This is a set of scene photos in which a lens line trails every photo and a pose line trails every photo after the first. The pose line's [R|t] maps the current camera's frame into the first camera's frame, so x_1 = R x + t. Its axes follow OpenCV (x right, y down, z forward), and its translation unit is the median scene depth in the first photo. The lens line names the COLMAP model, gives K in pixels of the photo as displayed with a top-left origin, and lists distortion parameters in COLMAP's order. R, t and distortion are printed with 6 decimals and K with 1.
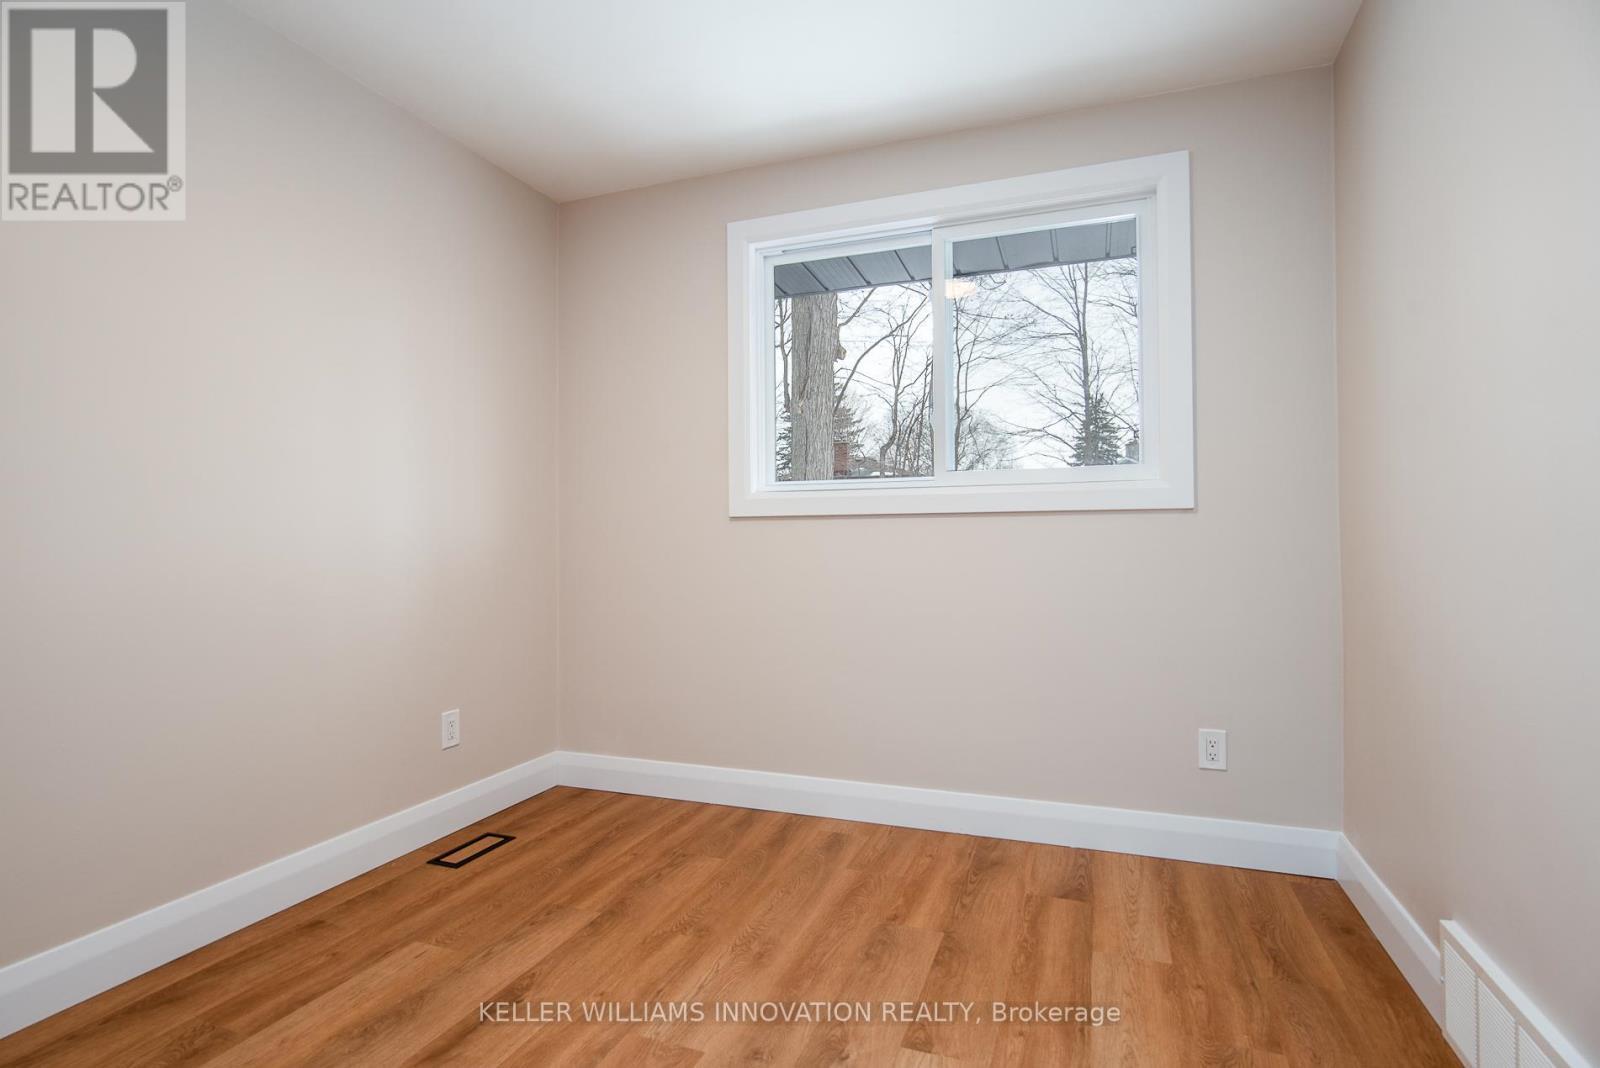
lens RADIAL K [[800.8, 0, 797.1], [0, 800.8, 534.8], [0, 0, 1]] dist [-0.005599, -0.000907]
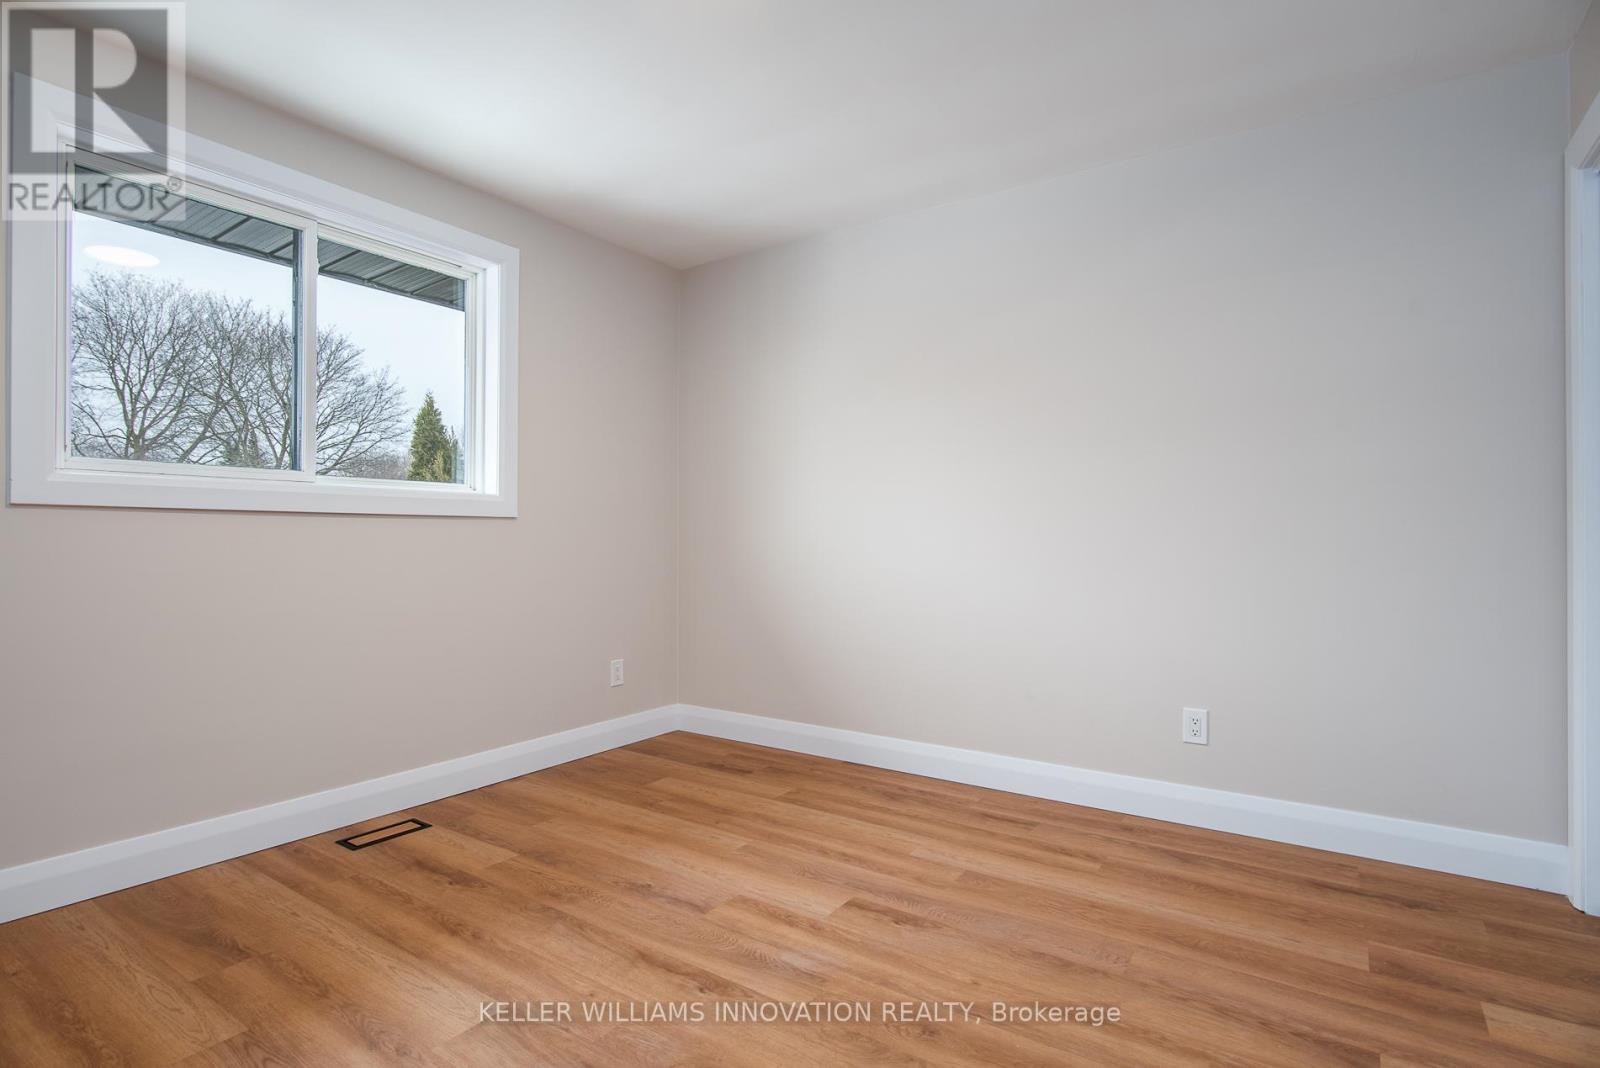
lens RADIAL K [[800.8, 0, 797.1], [0, 800.8, 534.8], [0, 0, 1]] dist [-0.005599, -0.000907]
pose [[0.238246, 0.009983, 0.971153, -0.702366], [-0.022467, 0.999736, -0.004765, -0.007834], [-0.970945, -0.020683, 0.238408, 0.218564]]
